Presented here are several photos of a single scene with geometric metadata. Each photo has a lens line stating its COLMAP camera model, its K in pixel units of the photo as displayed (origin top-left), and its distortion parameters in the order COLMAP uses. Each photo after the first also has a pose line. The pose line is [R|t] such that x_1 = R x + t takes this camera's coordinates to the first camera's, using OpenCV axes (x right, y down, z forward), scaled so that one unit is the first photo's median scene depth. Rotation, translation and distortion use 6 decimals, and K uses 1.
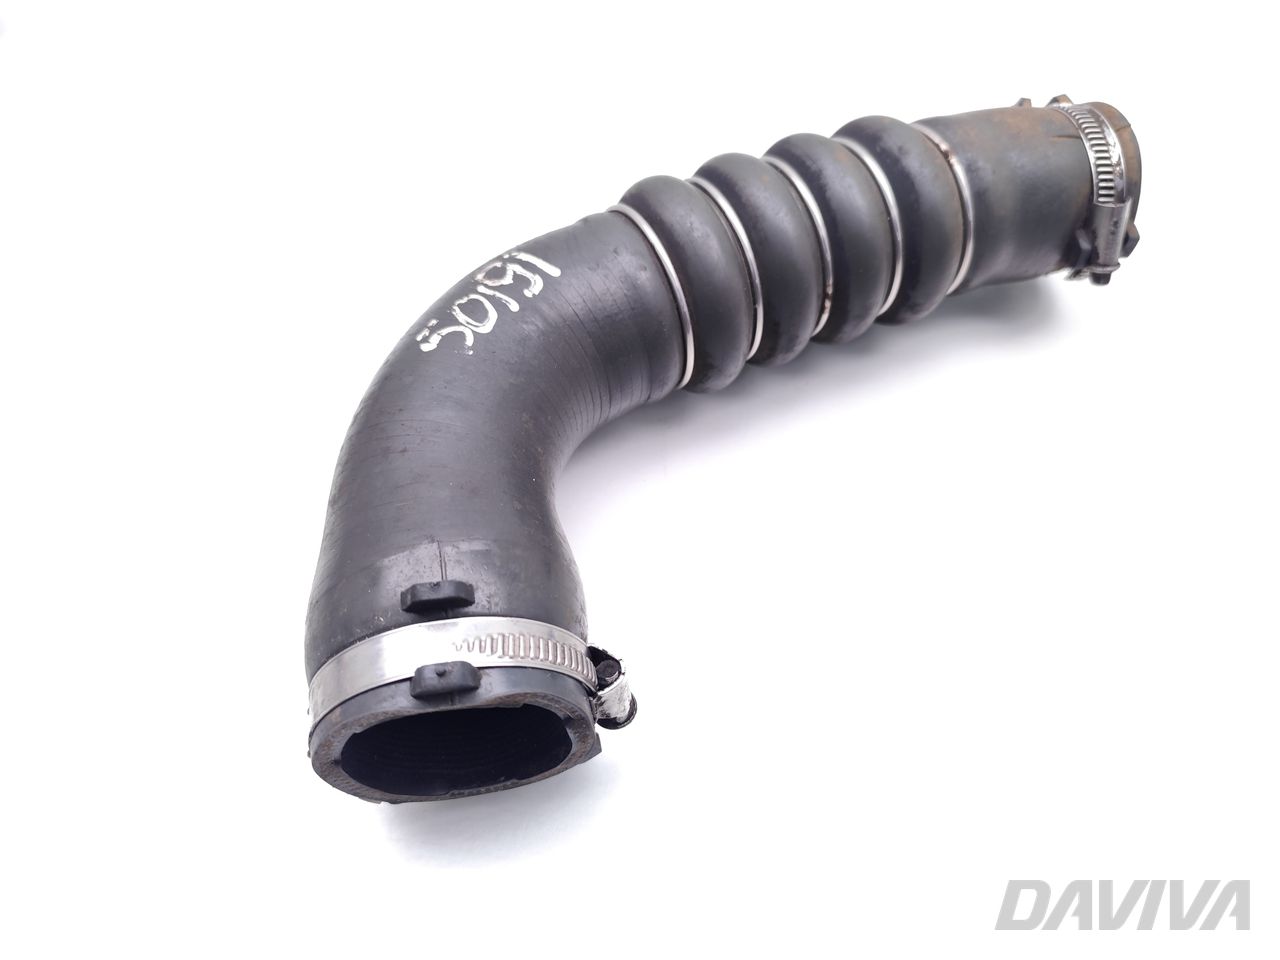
lens RADIAL K [[918.9, 0, 635.0], [0, 918.9, 480.9], [0, 0, 1]] dist [-0.001618, -0.001997]
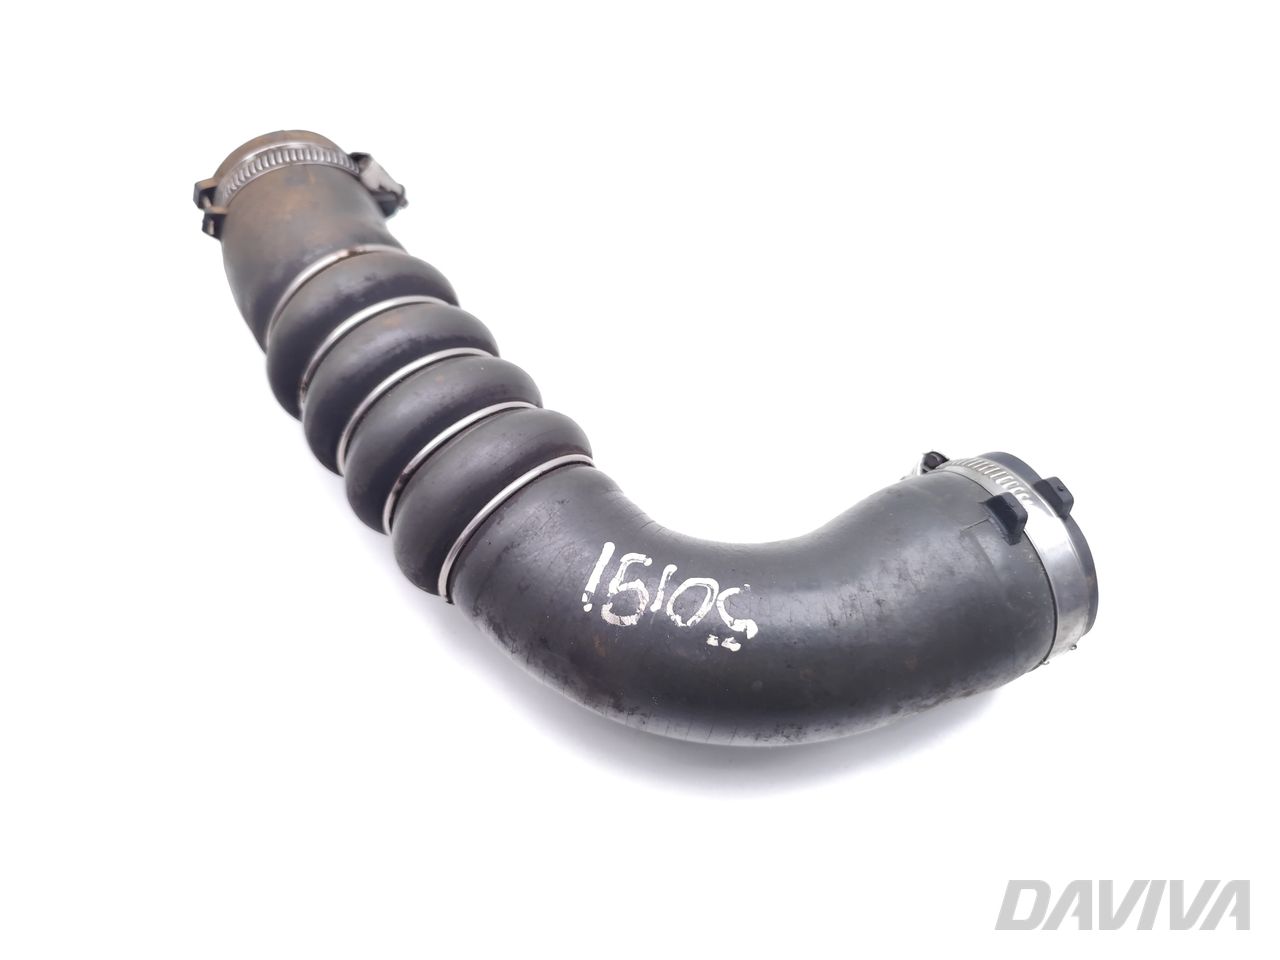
lens RADIAL K [[918.9, 0, 635.0], [0, 918.9, 480.9], [0, 0, 1]] dist [-0.001618, -0.001997]
pose [[-0.243952, -0.848382, 0.469825, -0.500320], [0.766702, 0.127939, 0.629126, -0.842884], [-0.593848, 0.513692, 0.619245, 0.364762]]
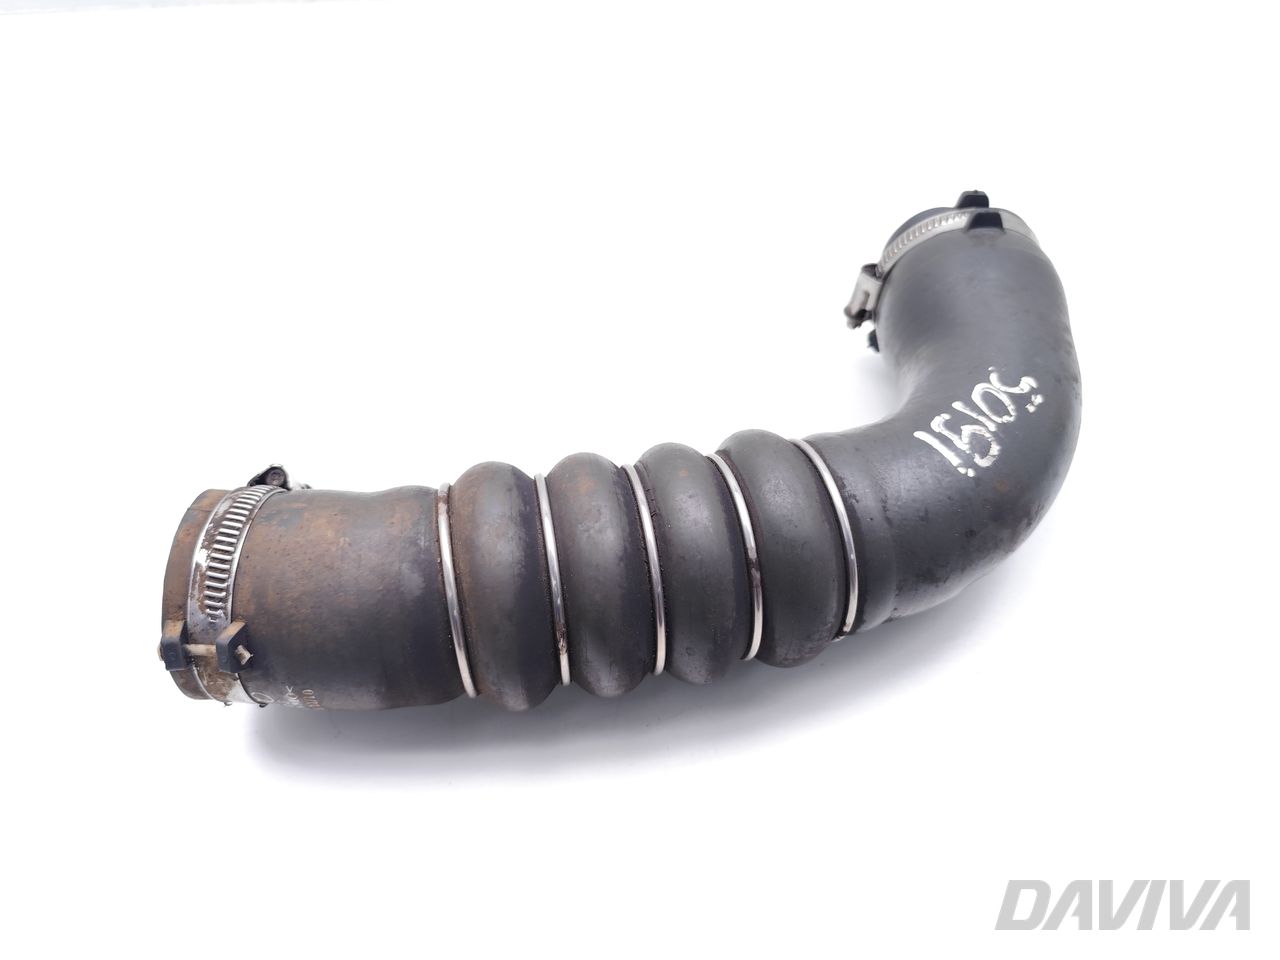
lens RADIAL K [[918.9, 0, 635.0], [0, 918.9, 480.9], [0, 0, 1]] dist [-0.001618, -0.001997]
pose [[-0.972212, -0.189257, 0.137790, 0.071782], [0.175512, -0.199754, 0.963999, -1.310932], [-0.154919, 0.961395, 0.227420, 0.892420]]
